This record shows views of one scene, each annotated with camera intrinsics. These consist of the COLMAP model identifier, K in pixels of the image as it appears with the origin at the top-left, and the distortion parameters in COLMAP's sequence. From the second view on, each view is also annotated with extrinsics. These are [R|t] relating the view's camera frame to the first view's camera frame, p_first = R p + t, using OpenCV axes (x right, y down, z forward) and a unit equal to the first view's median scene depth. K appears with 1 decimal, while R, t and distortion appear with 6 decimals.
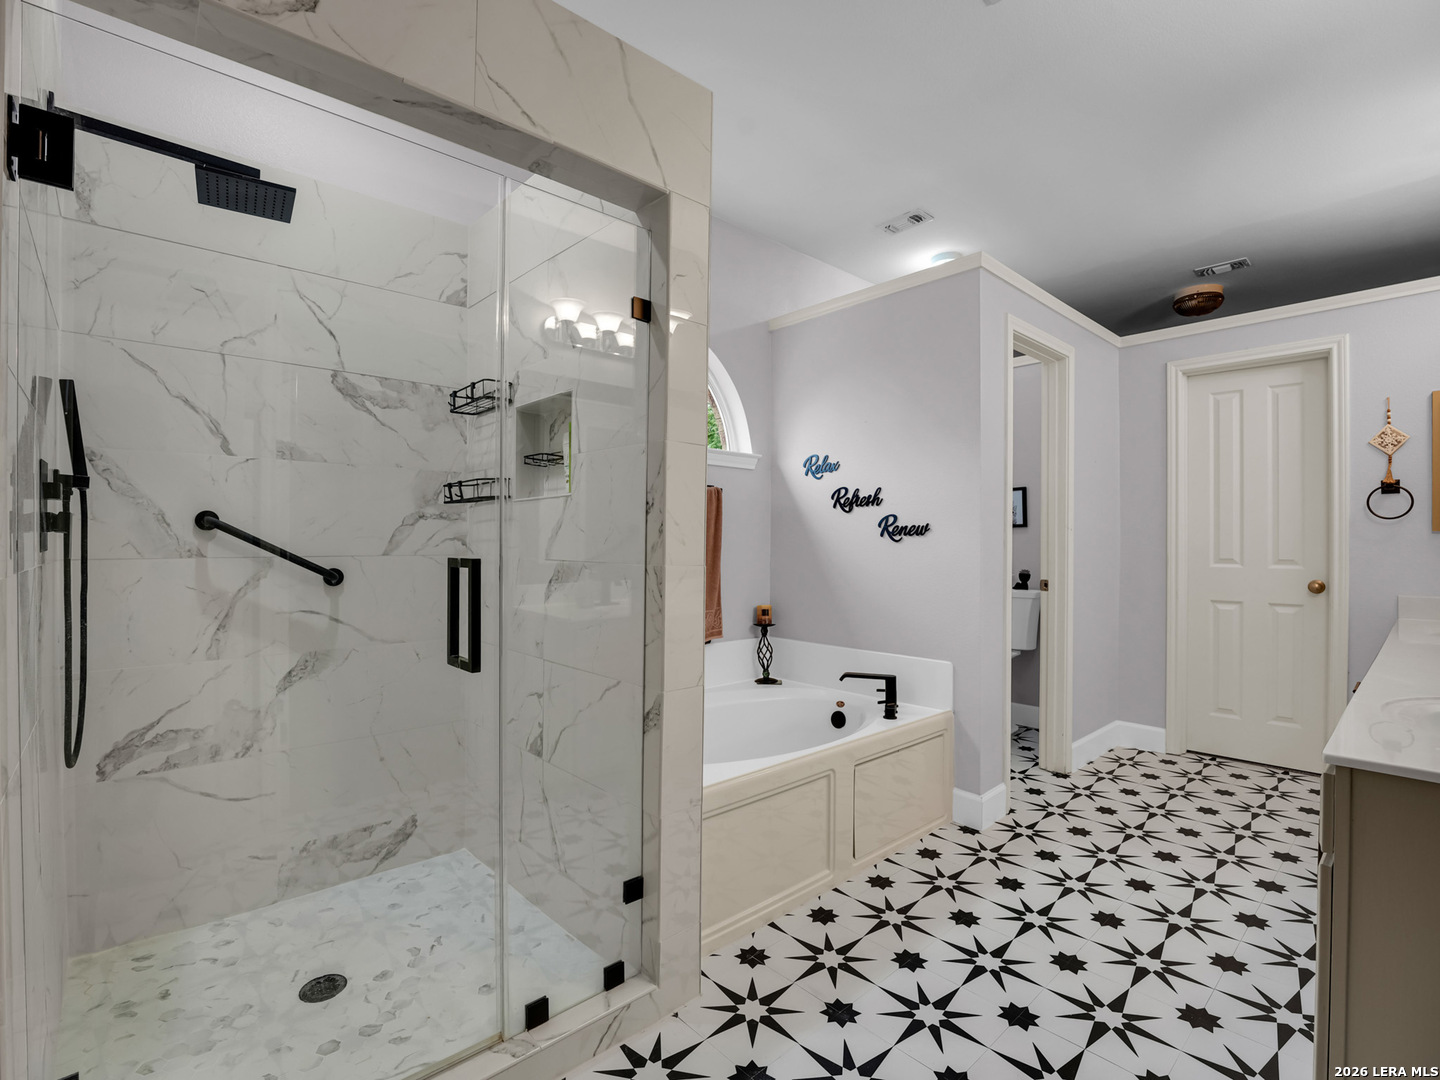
lens RADIAL K [[674.1, 0, 723.1], [0, 674.1, 539.2], [0, 0, 1]] dist [-0.023598, 0.001394]
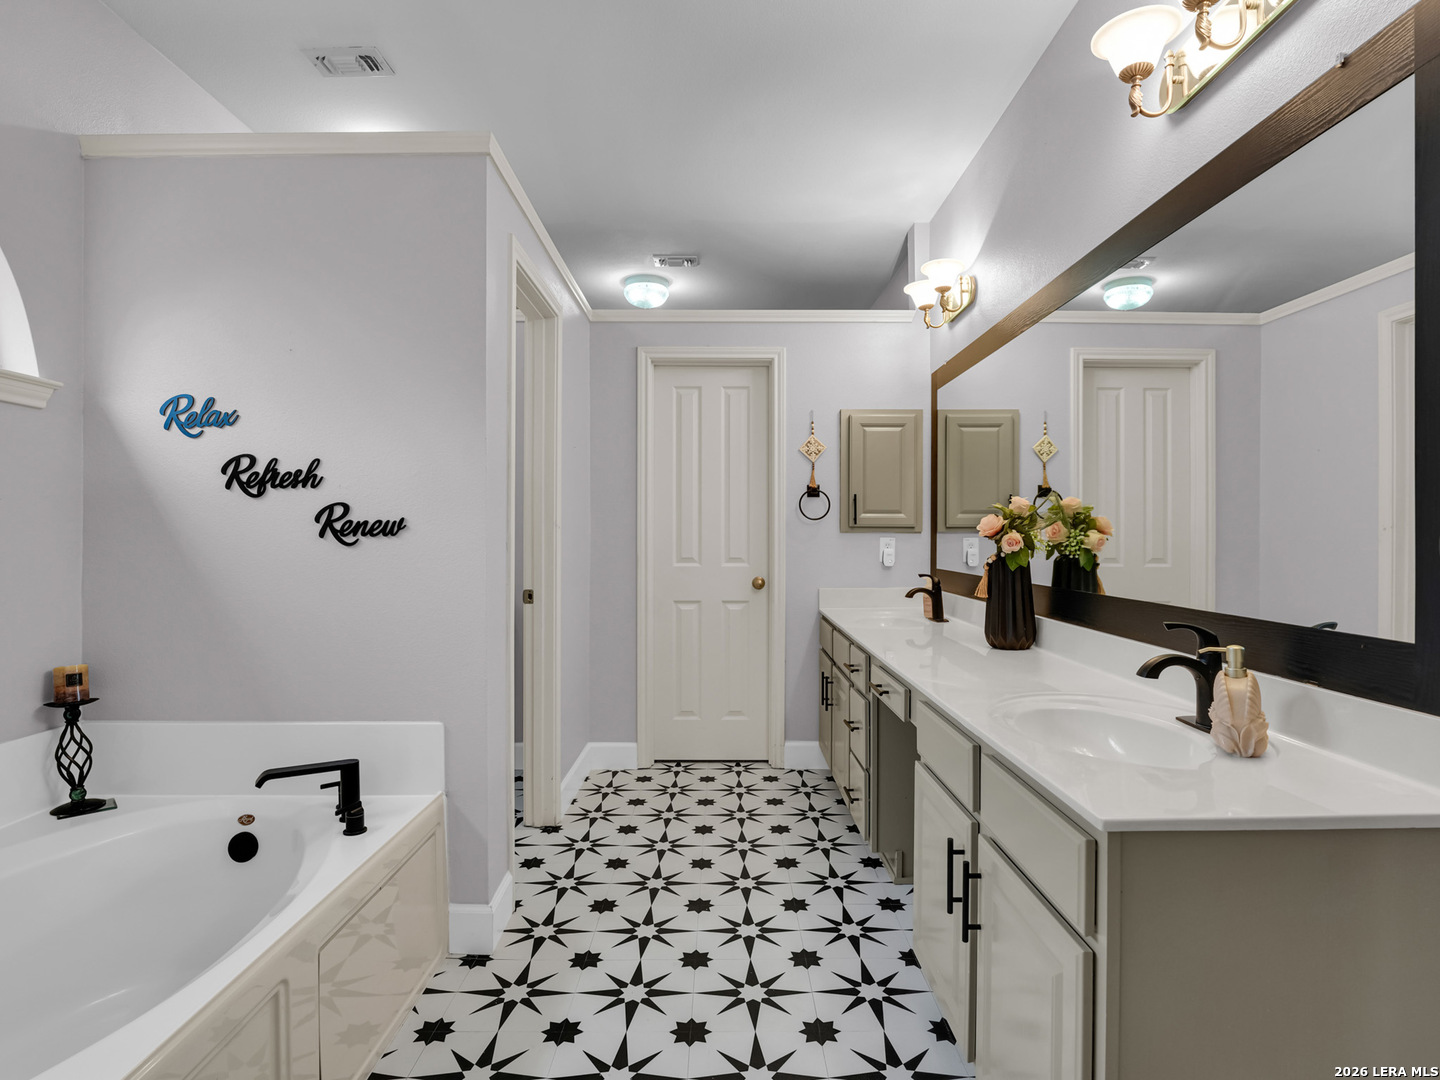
lens RADIAL K [[749.8, 0, 724.1], [0, 749.8, 538.0], [0, 0, 1]] dist [-0.018595, 0.001810]
pose [[0.673620, -0.004175, 0.739066, -0.024083], [-0.003778, 0.999952, 0.009092, -0.010631], [-0.739068, -0.008917, 0.673571, 0.241198]]
